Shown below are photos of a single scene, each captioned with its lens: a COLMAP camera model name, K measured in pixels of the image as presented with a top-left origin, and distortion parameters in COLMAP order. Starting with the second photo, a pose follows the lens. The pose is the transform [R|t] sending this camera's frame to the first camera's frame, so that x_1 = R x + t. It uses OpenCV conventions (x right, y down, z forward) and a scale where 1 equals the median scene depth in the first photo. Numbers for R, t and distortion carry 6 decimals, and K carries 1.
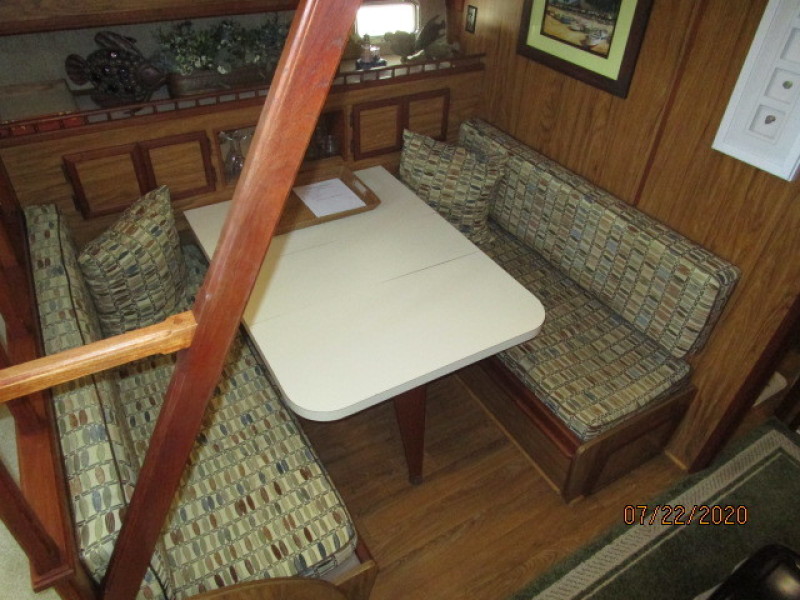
lens RADIAL K [[569.3, 0, 401.5], [0, 569.3, 306.0], [0, 0, 1]] dist [-0.030106, 0.003230]
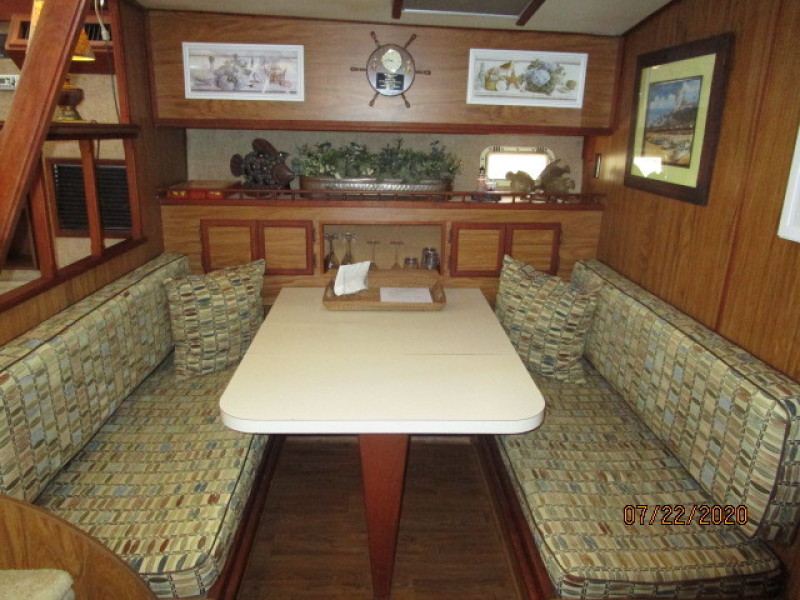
lens RADIAL K [[569.3, 0, 407.1], [0, 569.3, 298.5], [0, 0, 1]] dist [-0.030106, 0.003230]
pose [[0.880536, 0.116561, -0.459424, 0.392210], [-0.291448, 0.897541, -0.330876, 0.170753], [0.373784, 0.425246, 0.824288, 0.172746]]
